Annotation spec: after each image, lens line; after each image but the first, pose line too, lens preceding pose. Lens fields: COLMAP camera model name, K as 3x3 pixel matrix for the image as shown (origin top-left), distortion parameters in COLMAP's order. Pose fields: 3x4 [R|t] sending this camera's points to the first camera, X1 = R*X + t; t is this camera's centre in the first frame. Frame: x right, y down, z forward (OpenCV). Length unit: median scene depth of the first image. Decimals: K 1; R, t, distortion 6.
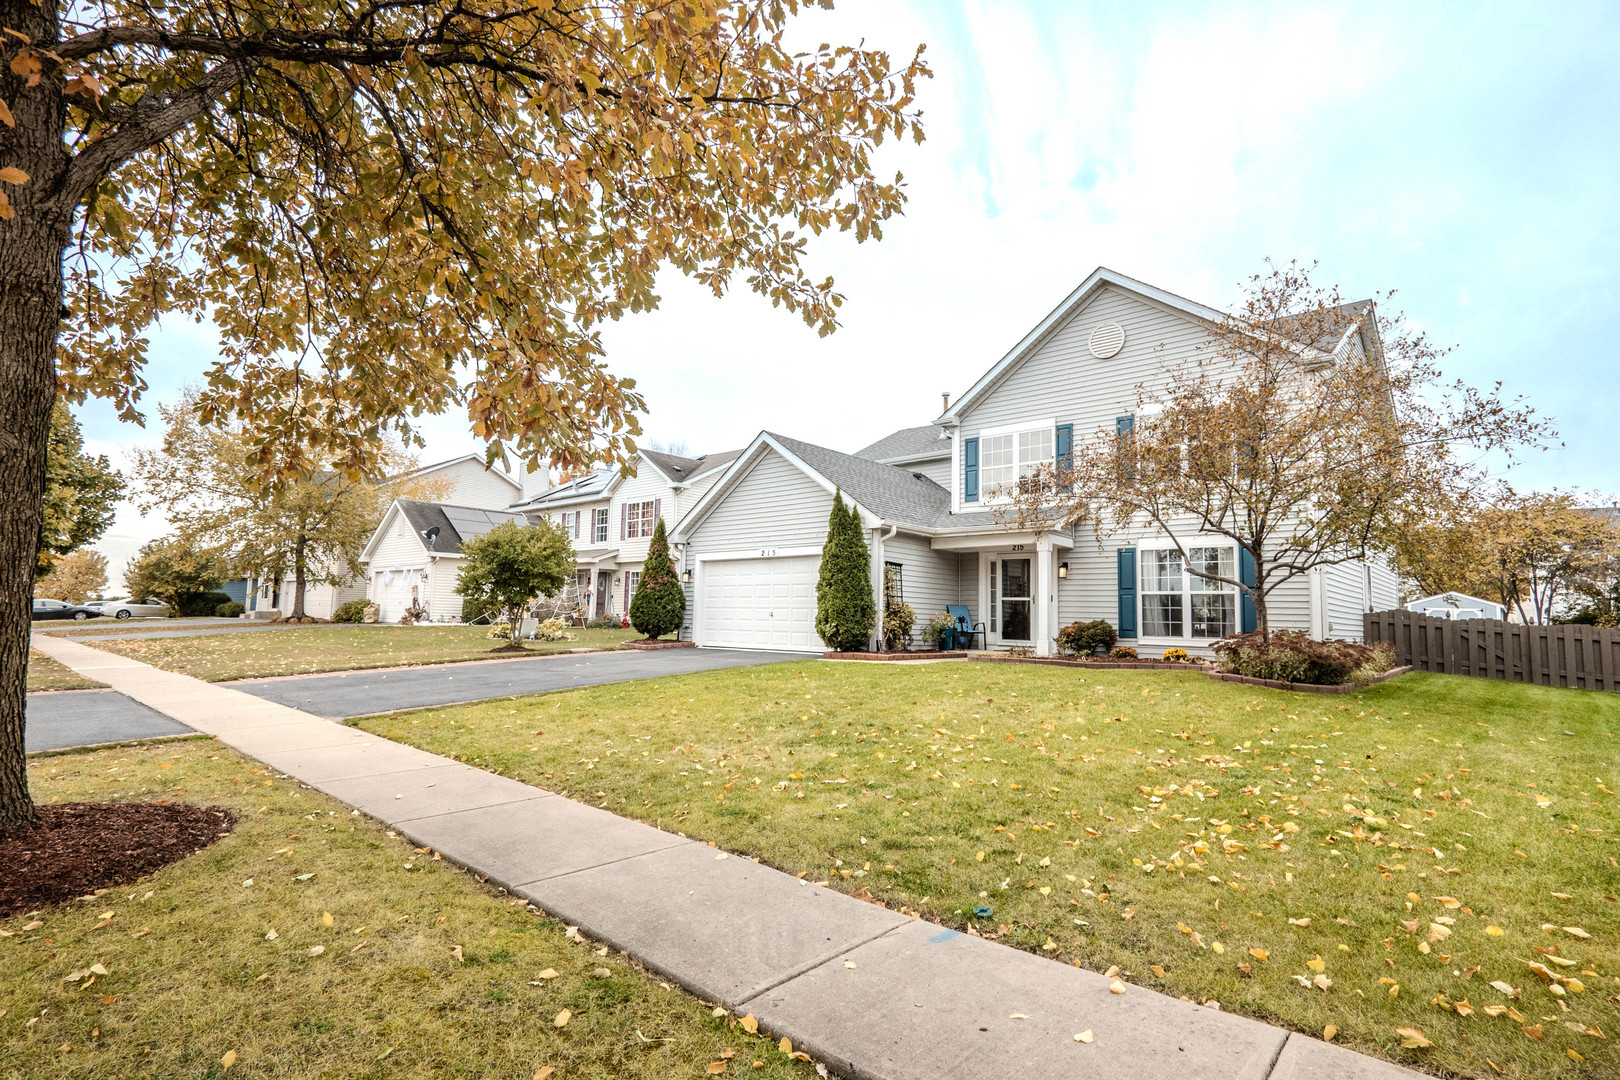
lens RADIAL K [[778.6, 0, 810.0], [0, 778.6, 540.0], [0, 0, 1]] dist [0.000071, -0.000005]
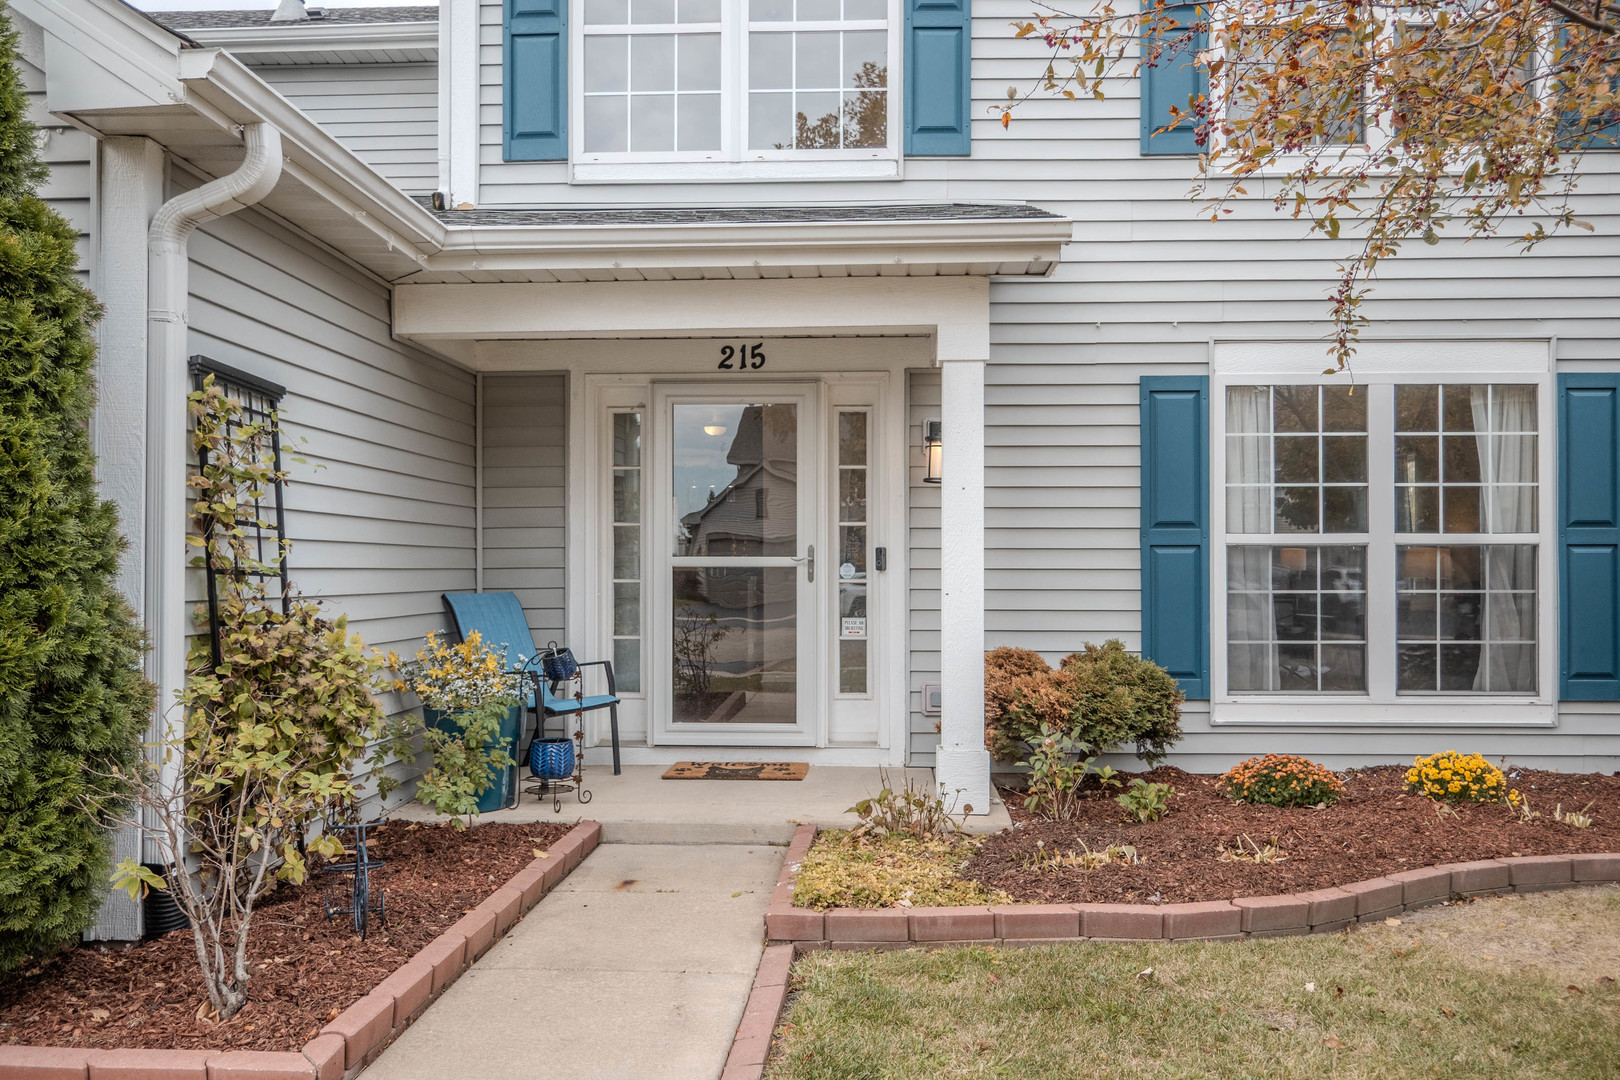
lens RADIAL K [[1211.6, 0, 810.0], [0, 1211.6, 540.0], [0, 0, 1]] dist [0.000979, 0.001028]
pose [[0.772940, -0.013557, 0.634334, 0.036122], [-0.046603, 0.995858, 0.078070, 0.039476], [-0.632765, -0.089905, 0.769107, 0.727603]]
